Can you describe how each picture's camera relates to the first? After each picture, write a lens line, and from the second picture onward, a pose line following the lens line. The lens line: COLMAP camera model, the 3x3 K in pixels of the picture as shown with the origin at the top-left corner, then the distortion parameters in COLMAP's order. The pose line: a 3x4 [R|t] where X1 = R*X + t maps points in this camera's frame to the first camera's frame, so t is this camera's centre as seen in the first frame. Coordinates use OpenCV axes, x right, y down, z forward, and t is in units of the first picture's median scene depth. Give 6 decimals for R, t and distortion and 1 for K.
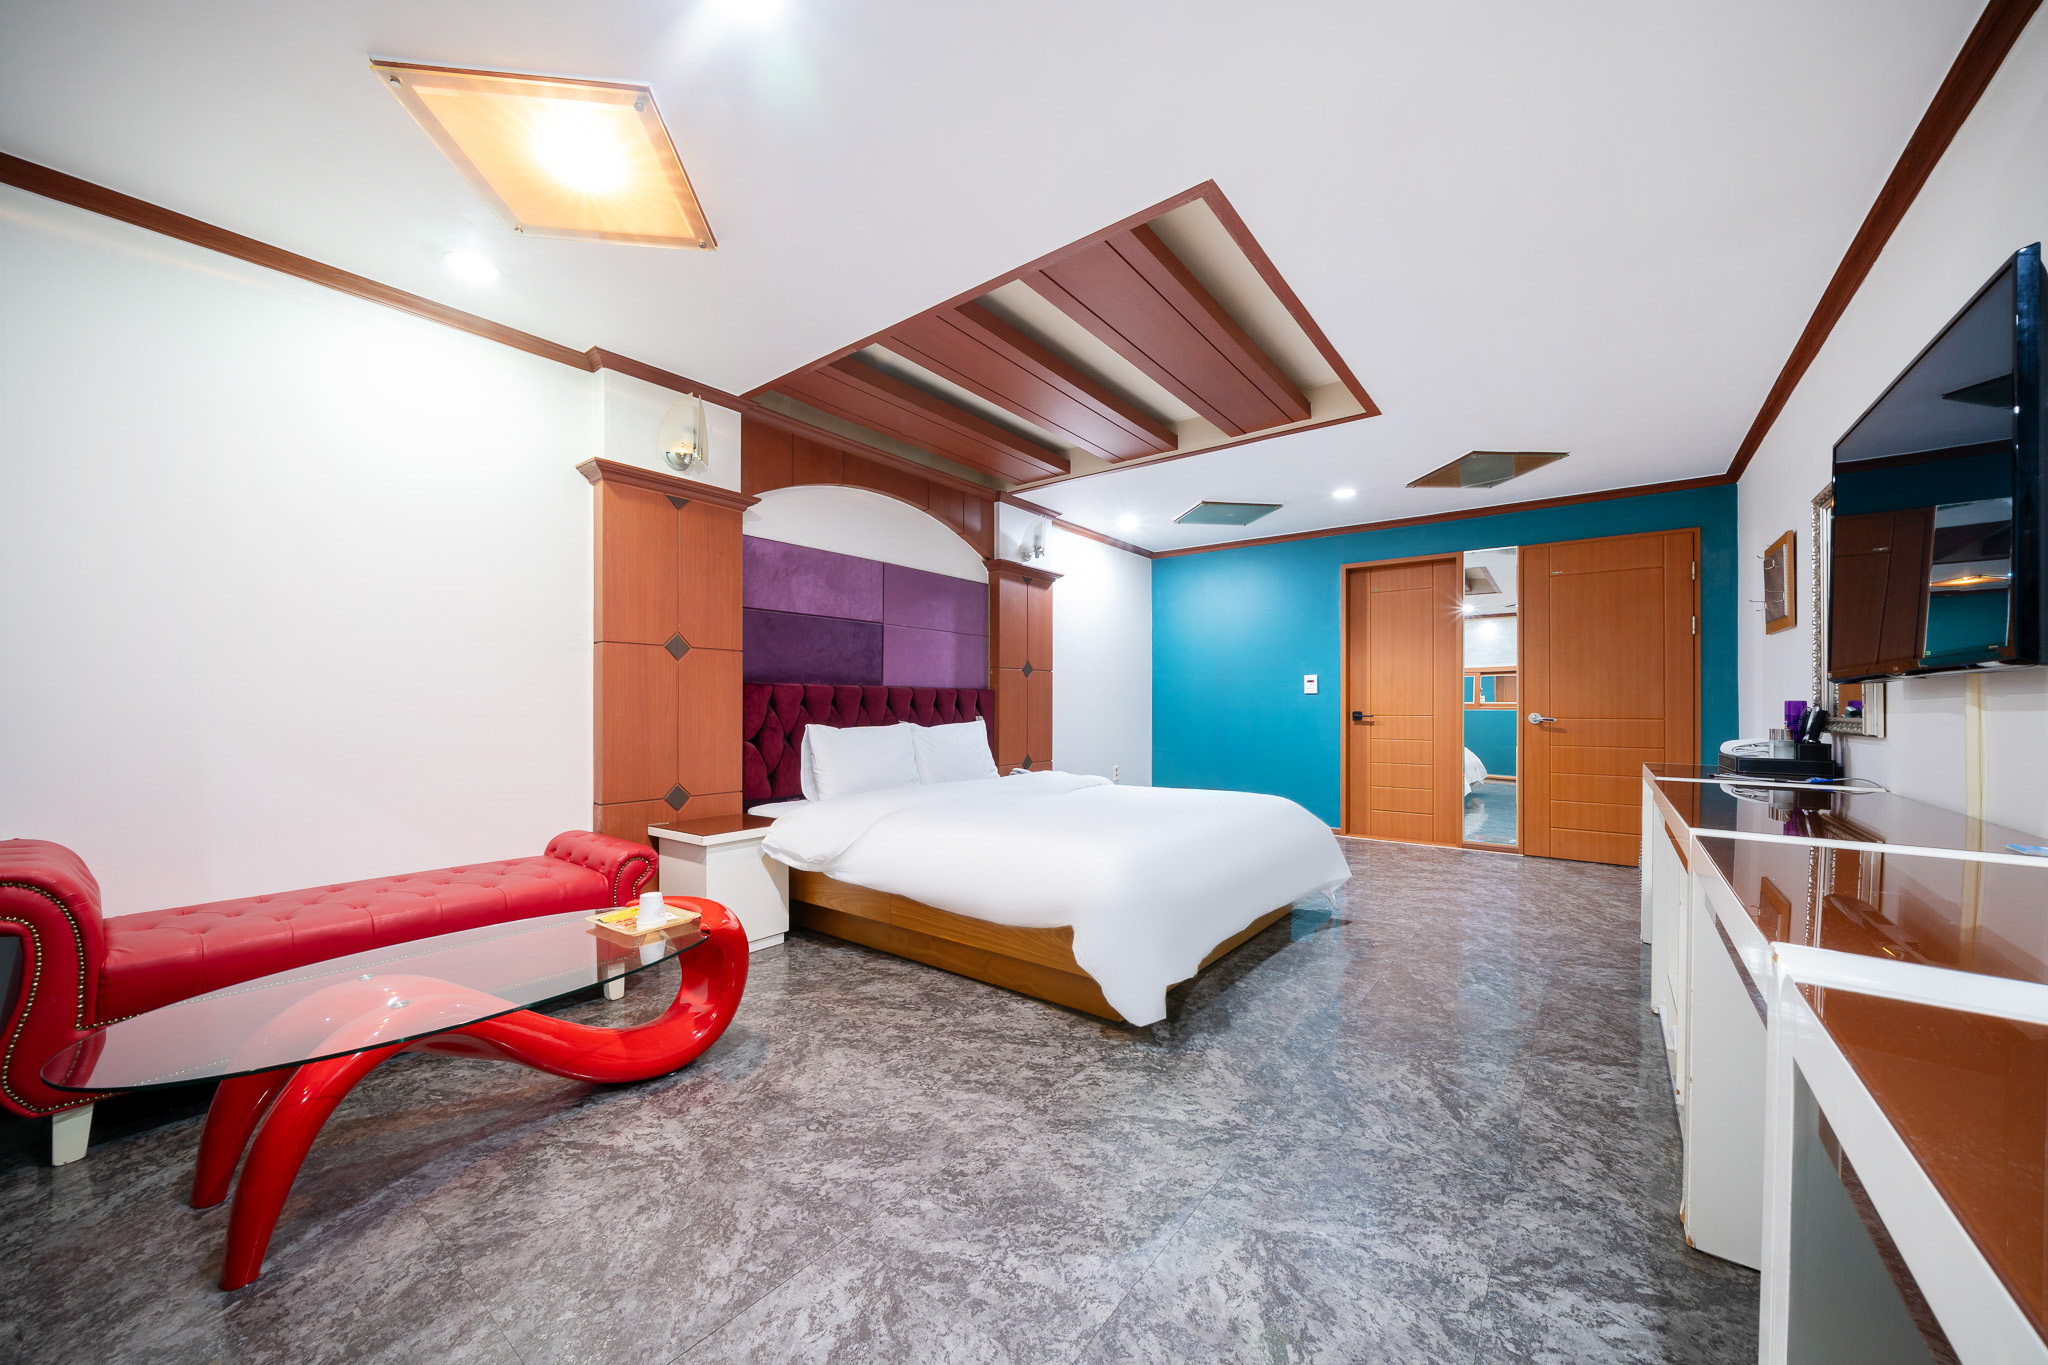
lens RADIAL K [[743.8, 0, 991.5], [0, 743.8, 692.0], [0, 0, 1]] dist [0.002488, 0.000293]
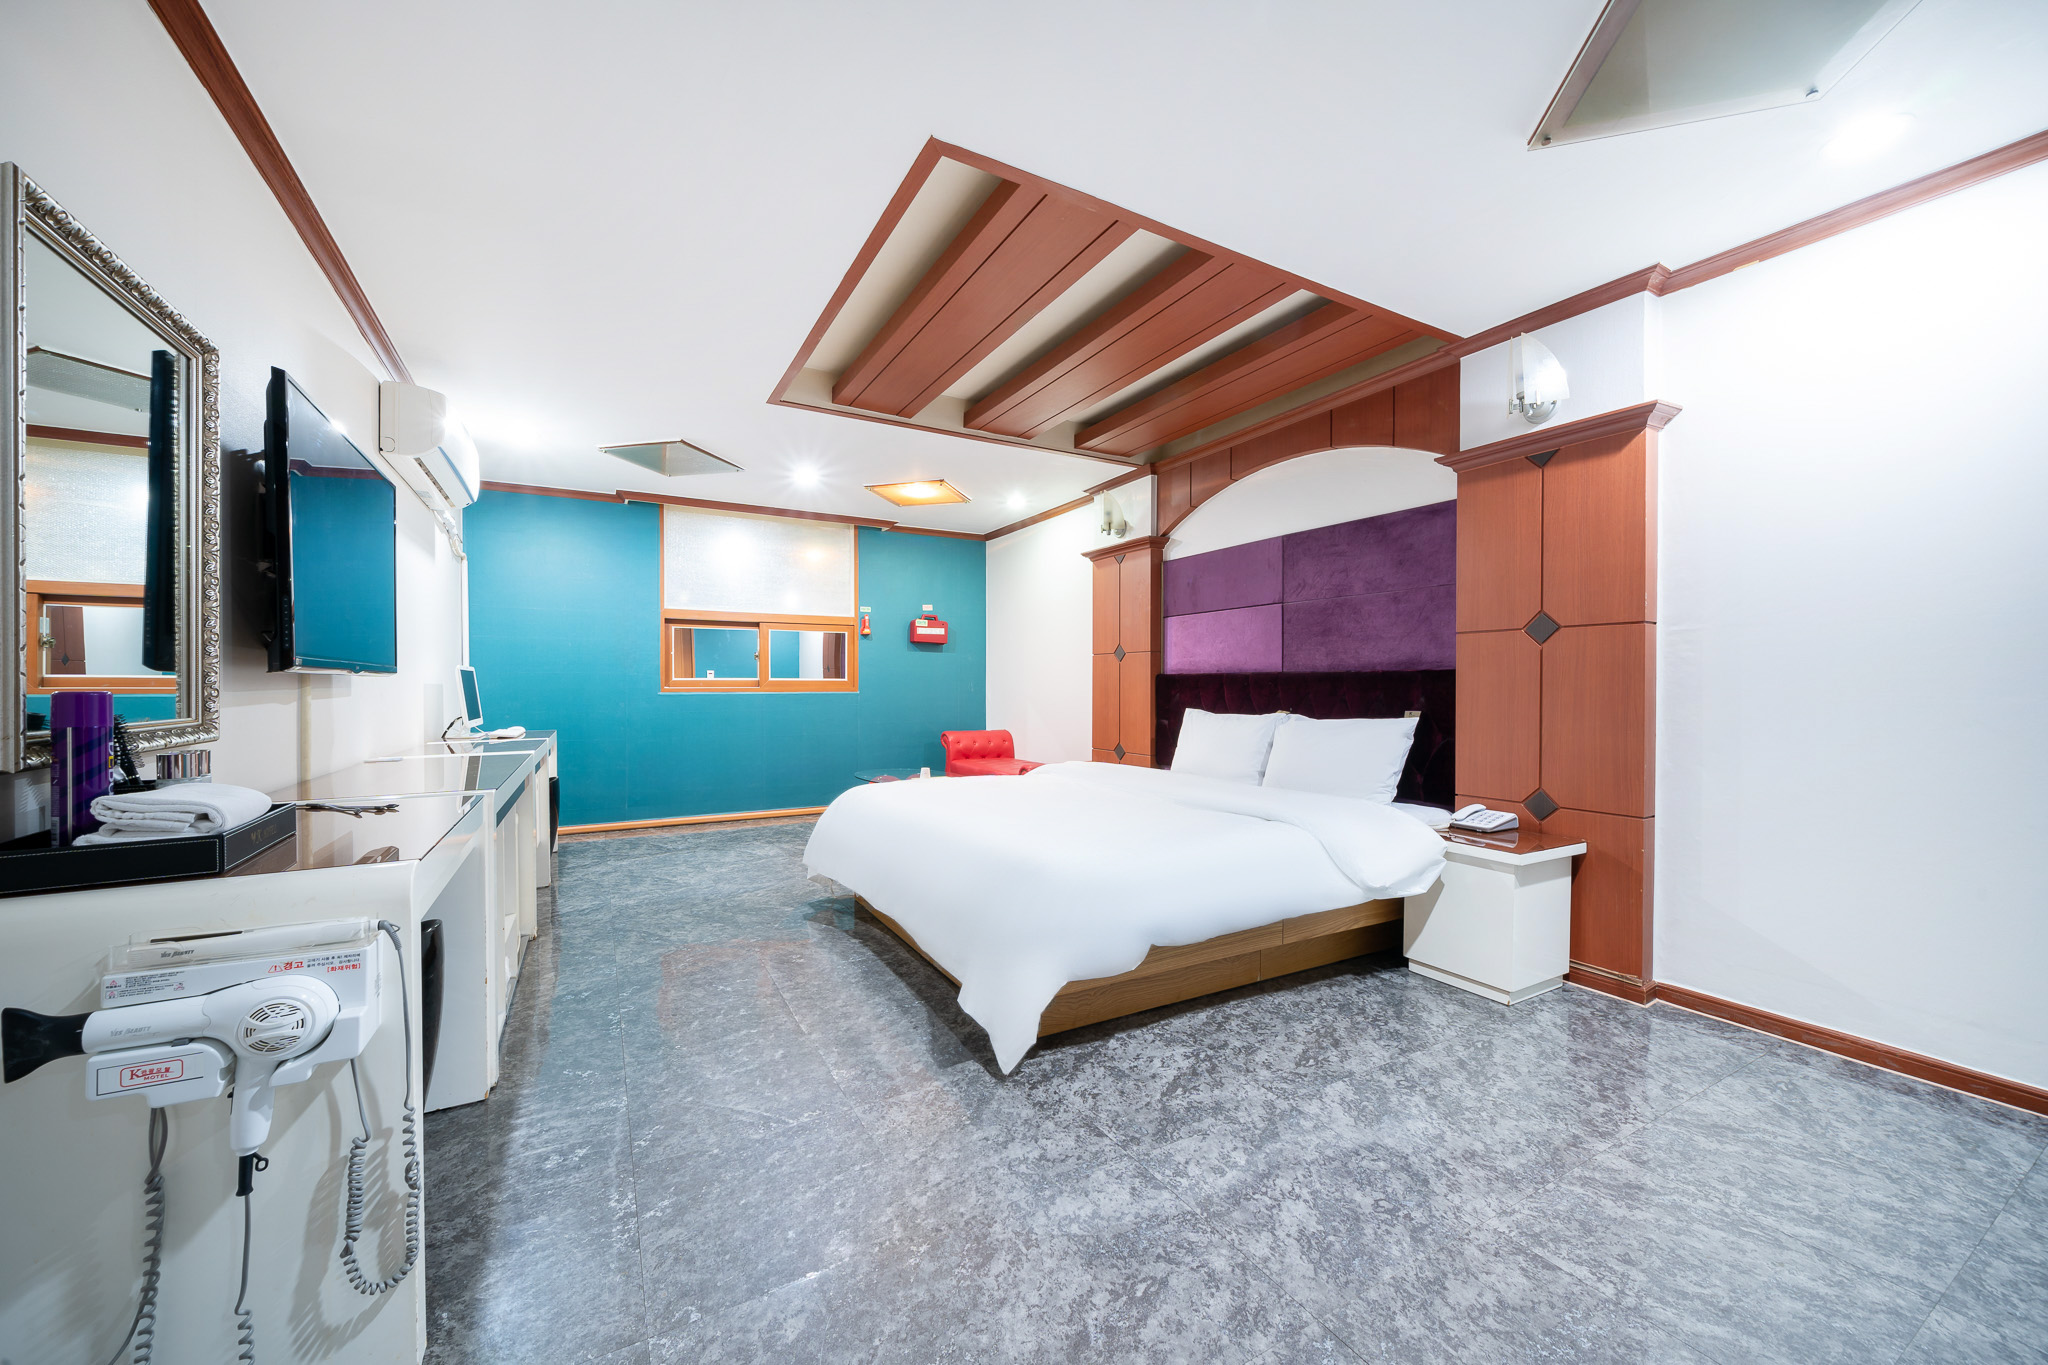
lens RADIAL K [[743.8, 0, 991.5], [0, 743.8, 692.0], [0, 0, 1]] dist [0.002488, 0.000293]
pose [[-0.376142, -0.001658, -0.926561, 1.119835], [-0.002293, 0.999997, -0.000859, 0.019680], [0.926559, 0.001802, -0.376145, 1.396051]]
